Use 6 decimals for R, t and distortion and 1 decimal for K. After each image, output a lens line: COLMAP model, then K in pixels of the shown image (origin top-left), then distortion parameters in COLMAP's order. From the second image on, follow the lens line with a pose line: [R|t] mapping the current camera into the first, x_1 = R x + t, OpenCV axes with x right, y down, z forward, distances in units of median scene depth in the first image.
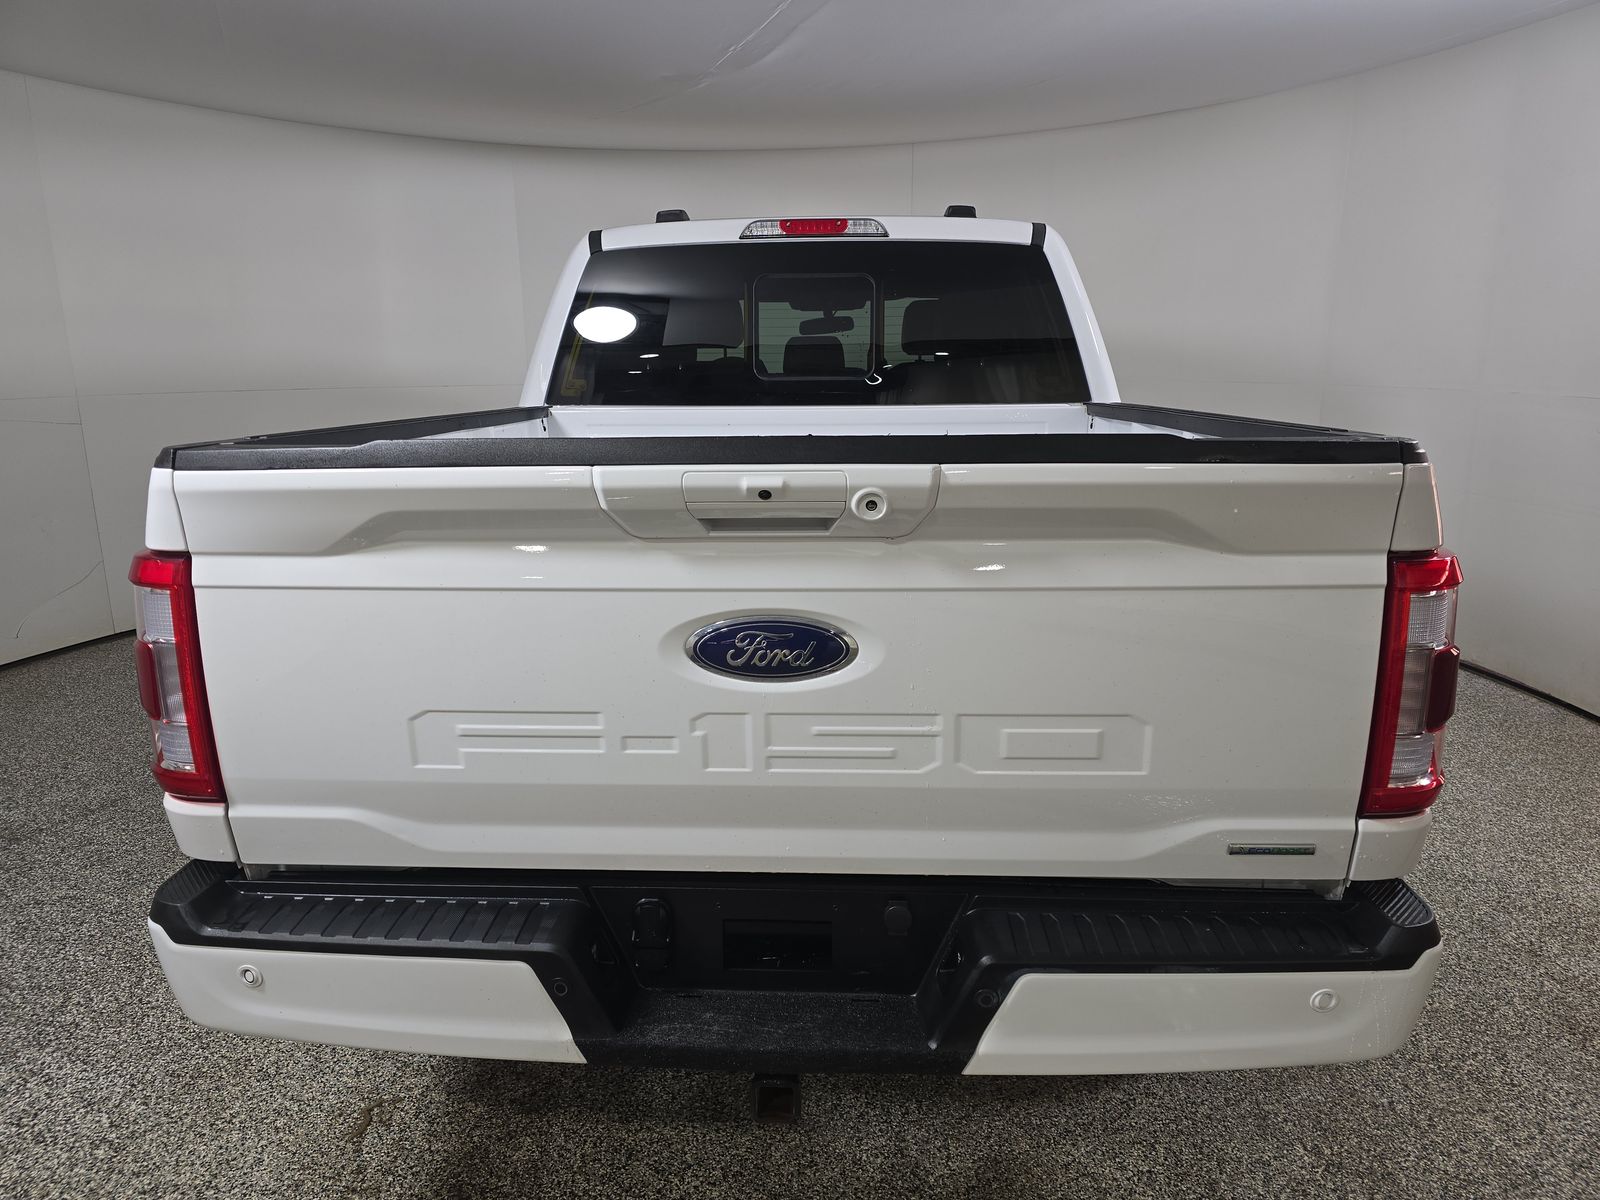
lens RADIAL K [[1070.0, 0, 807.1], [0, 1070.0, 604.4], [0, 0, 1]] dist [0.046527, -0.024171]
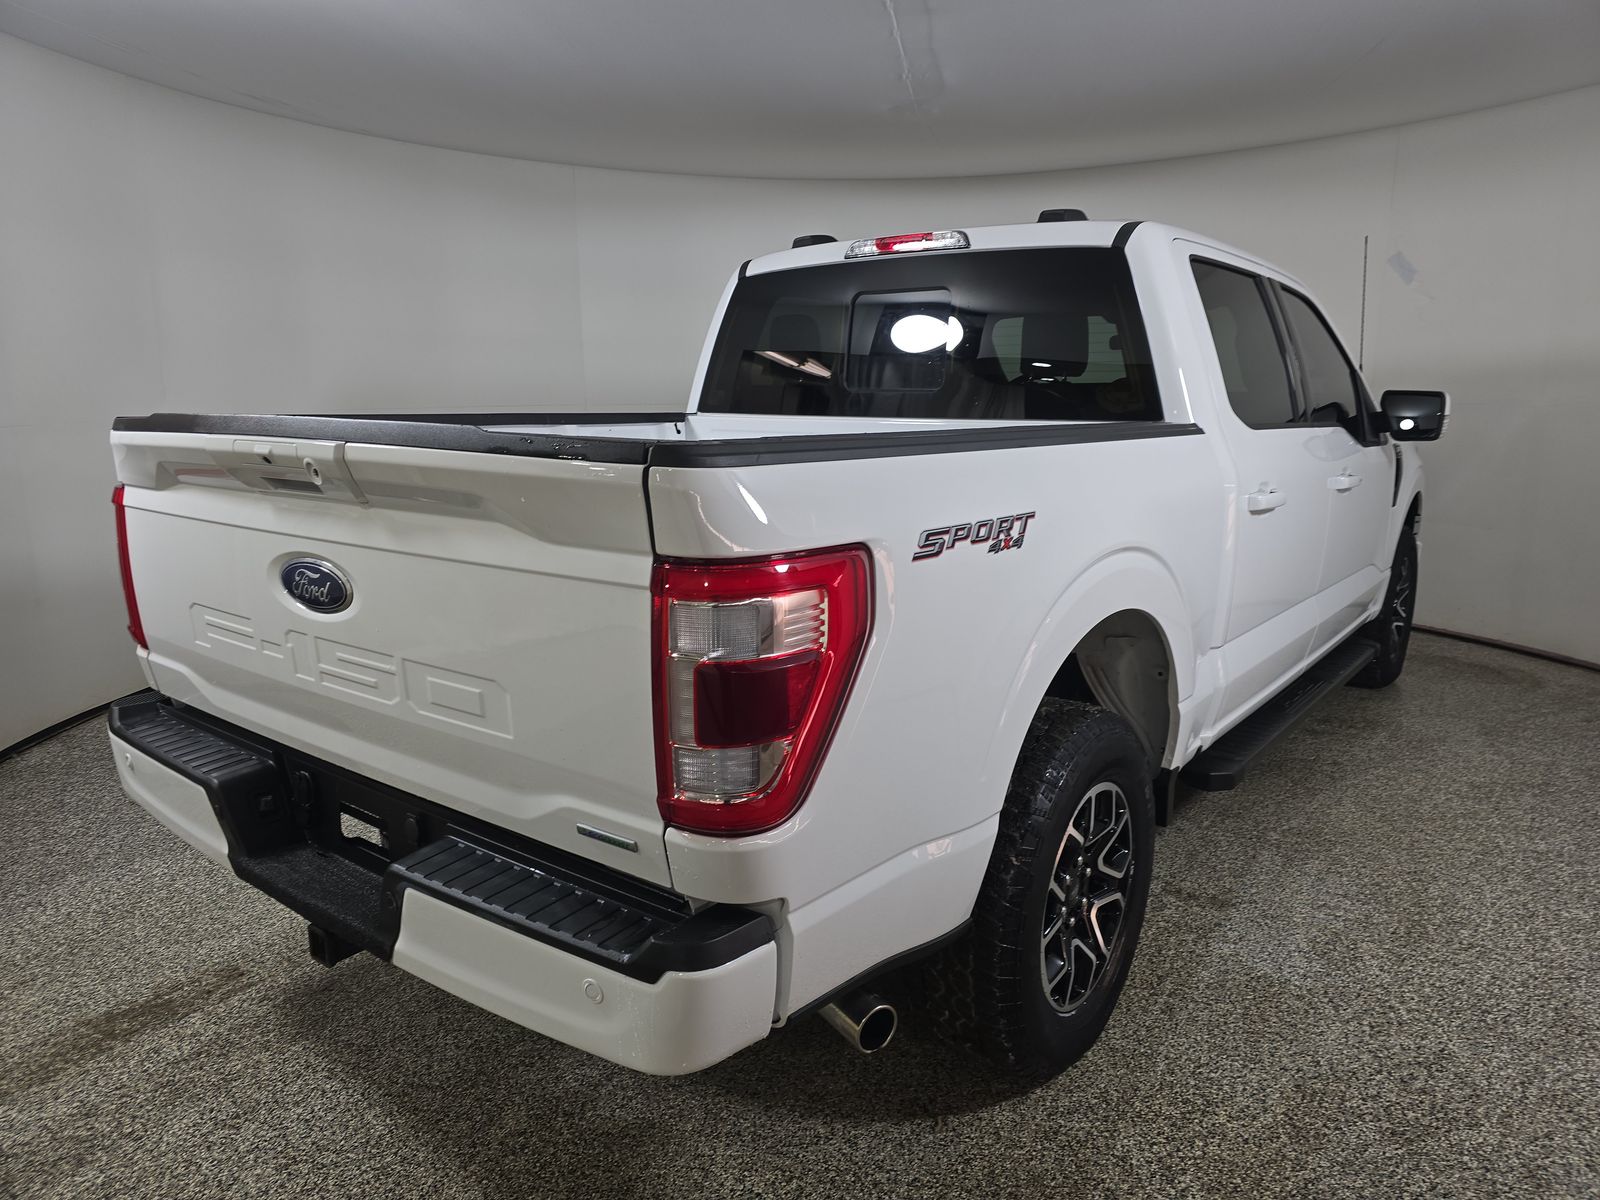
lens RADIAL K [[1070.0, 0, 795.8], [0, 1070.0, 605.6], [0, 0, 1]] dist [0.046527, -0.024171]
pose [[0.821115, 0.121610, -0.557657, 0.532950], [-0.133310, 0.990877, 0.019793, -0.016763], [0.554977, 0.058089, 0.829835, 0.116177]]
